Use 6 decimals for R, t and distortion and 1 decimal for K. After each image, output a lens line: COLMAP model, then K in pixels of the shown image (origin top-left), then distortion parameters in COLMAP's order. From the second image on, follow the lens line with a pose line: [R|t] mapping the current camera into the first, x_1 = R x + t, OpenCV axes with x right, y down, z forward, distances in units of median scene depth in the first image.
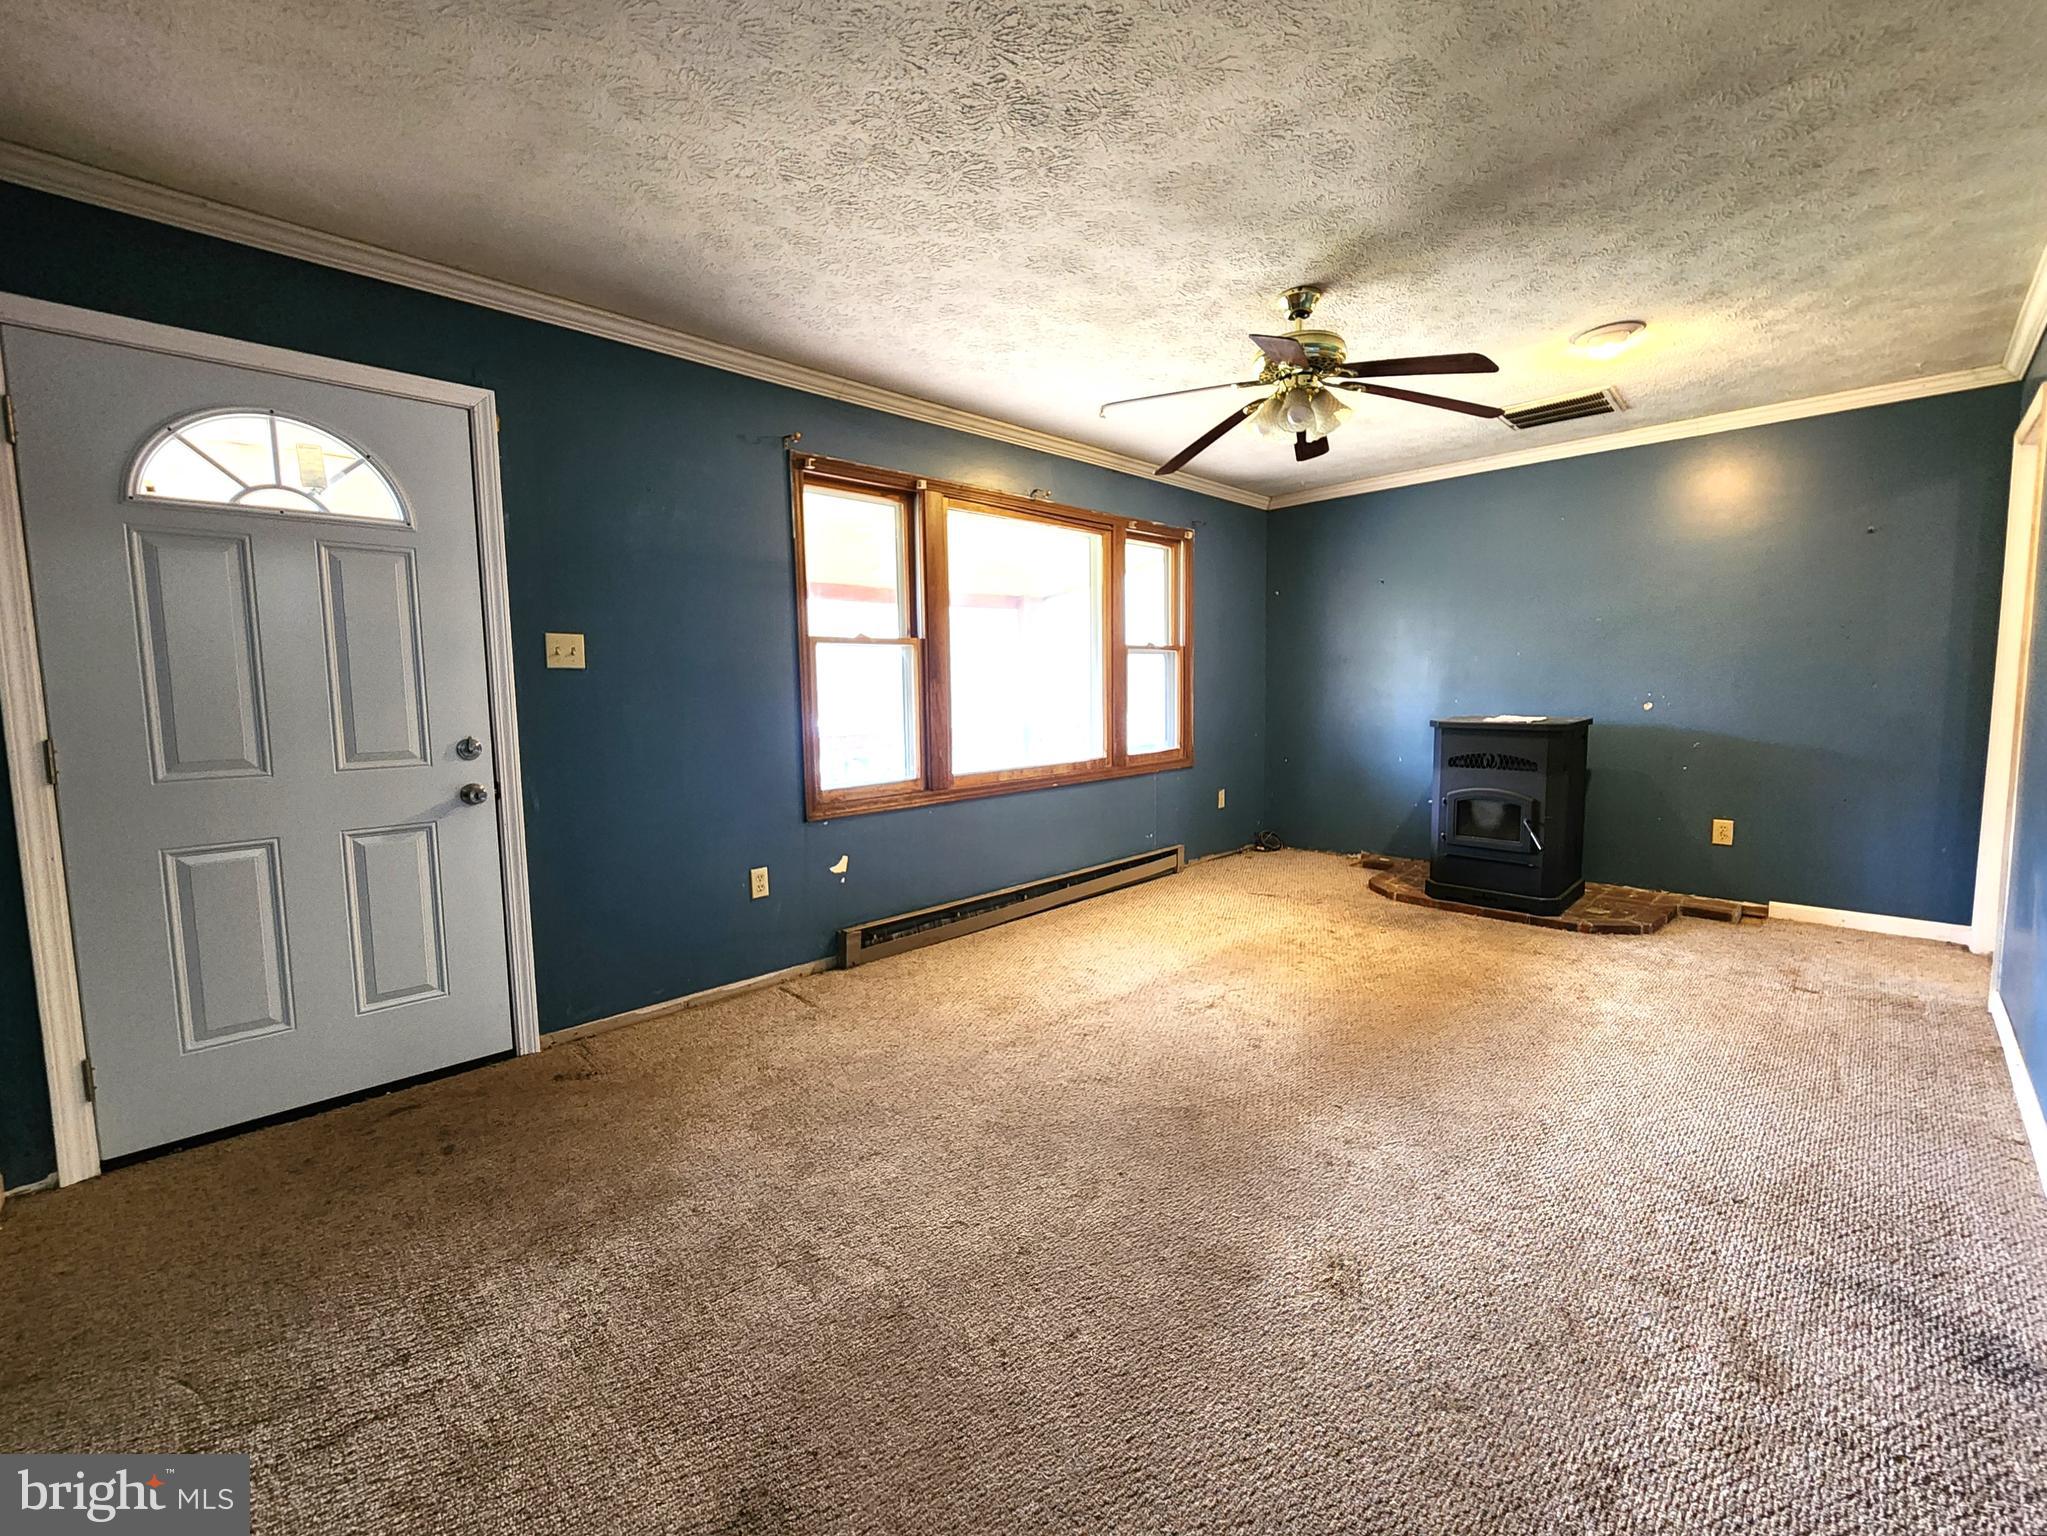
lens RADIAL K [[853.2, 0, 1021.1], [0, 853.2, 763.4], [0, 0, 1]] dist [0.000159, -0.000663]
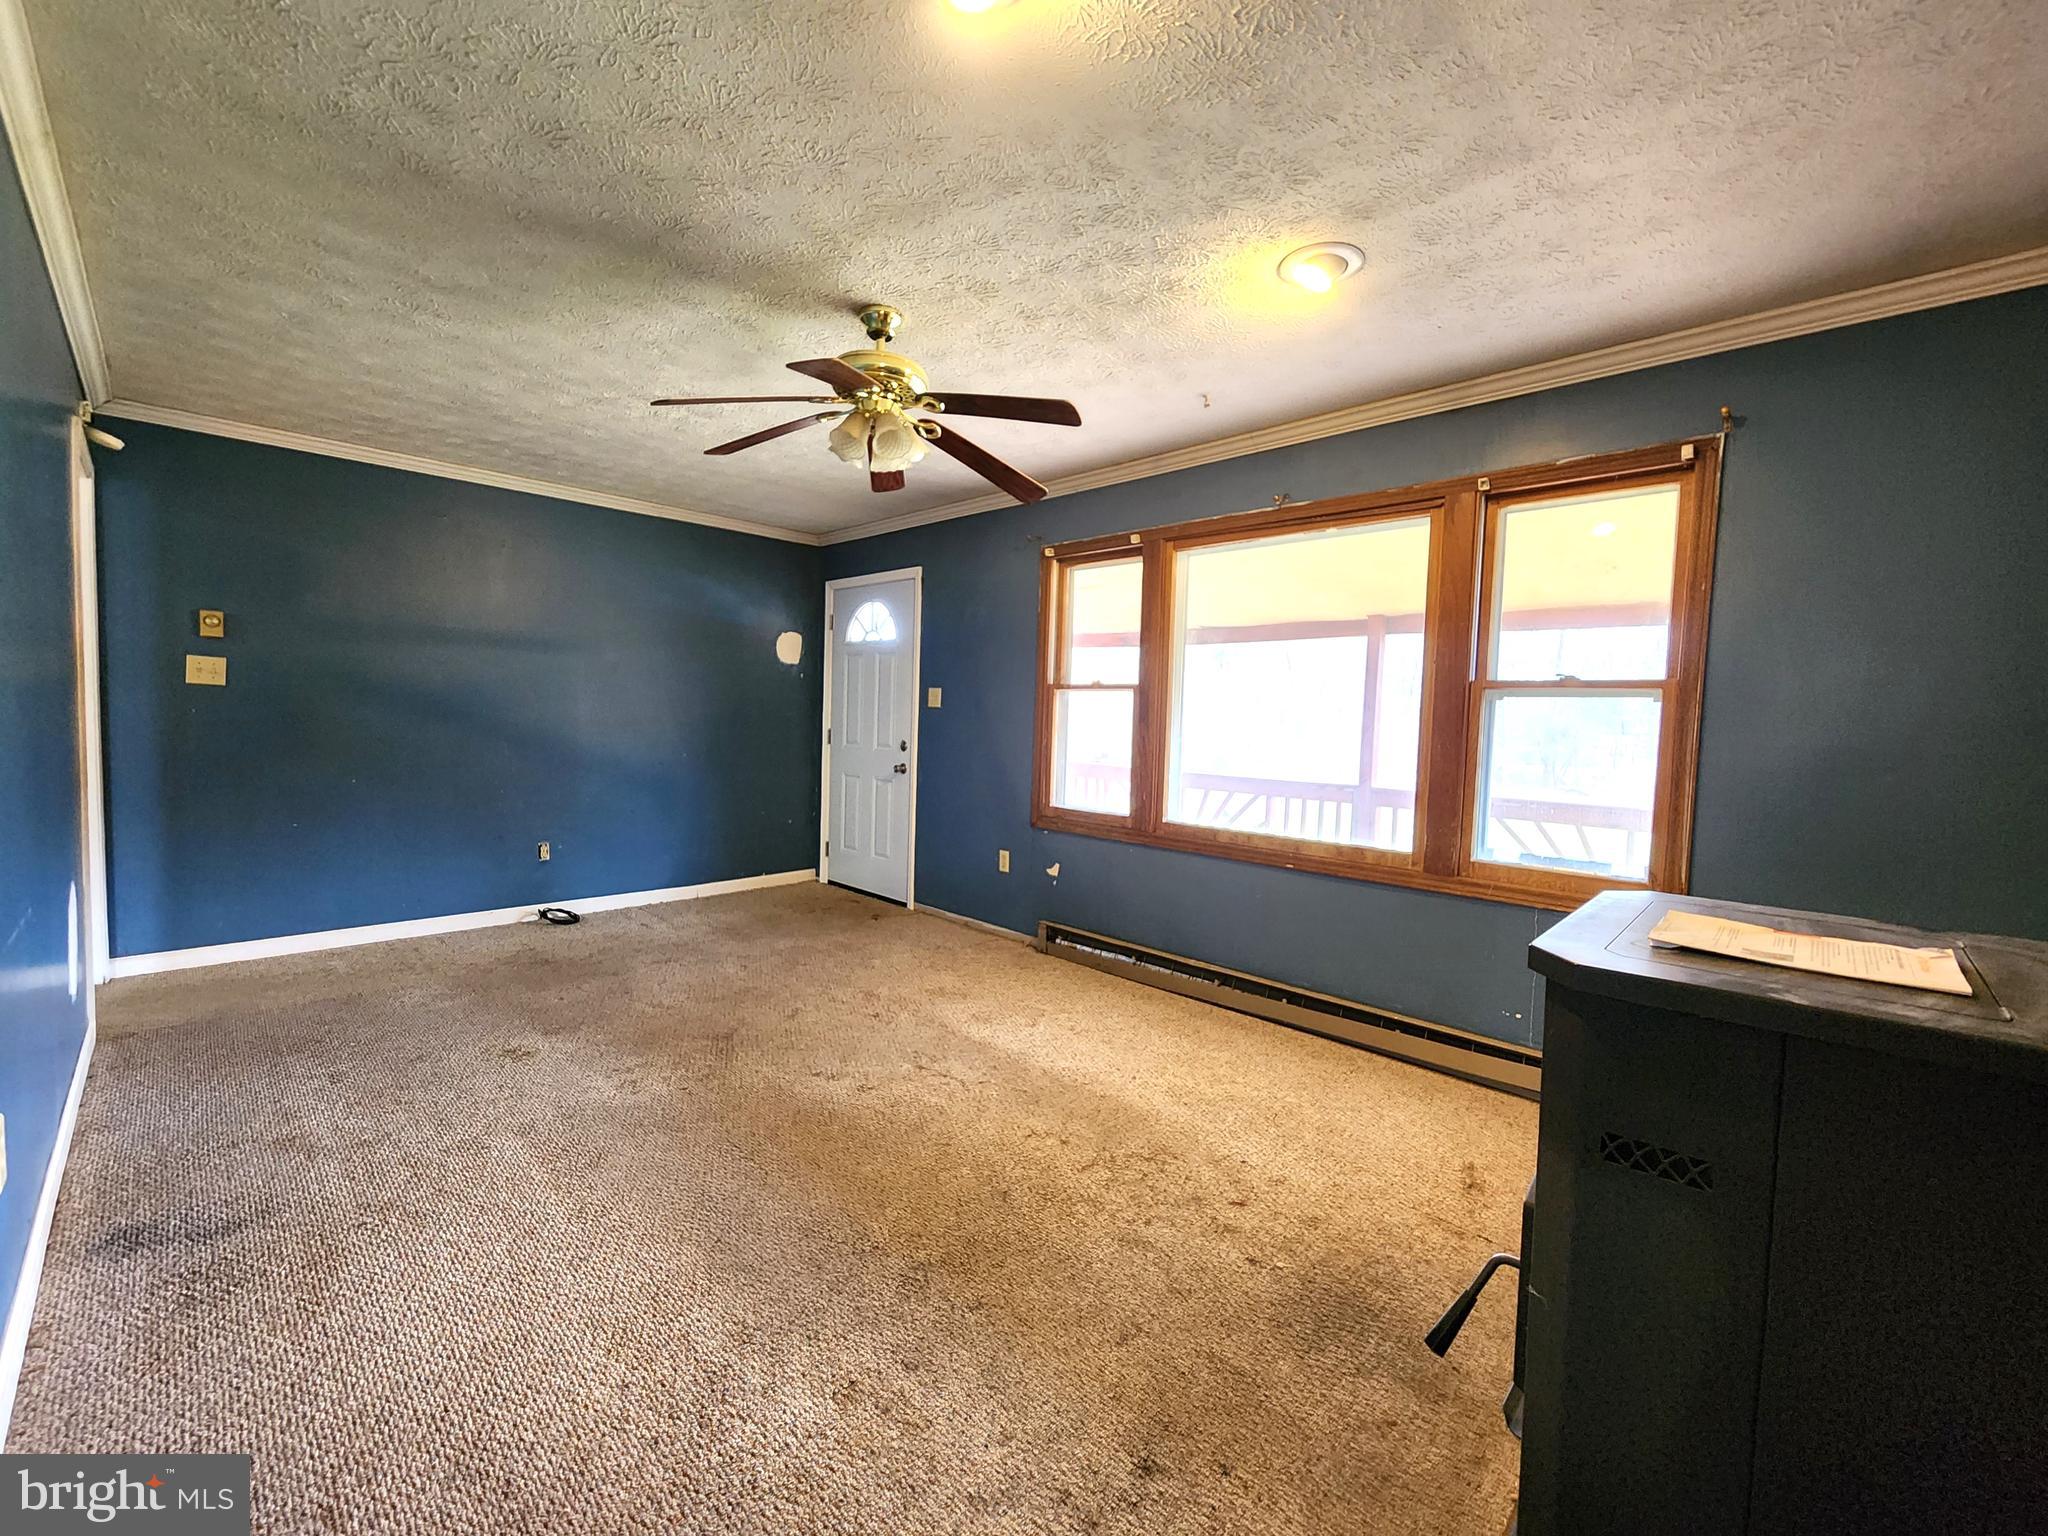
lens RADIAL K [[836.2, 0, 1029.6], [0, 836.2, 766.6], [0, 0, 1]] dist [-0.002318, -0.000199]
pose [[0.009876, 0.074640, -0.997162, 1.052484], [-0.126360, 0.989309, 0.072801, -0.119136], [0.991935, 0.125282, 0.019202, 0.996015]]
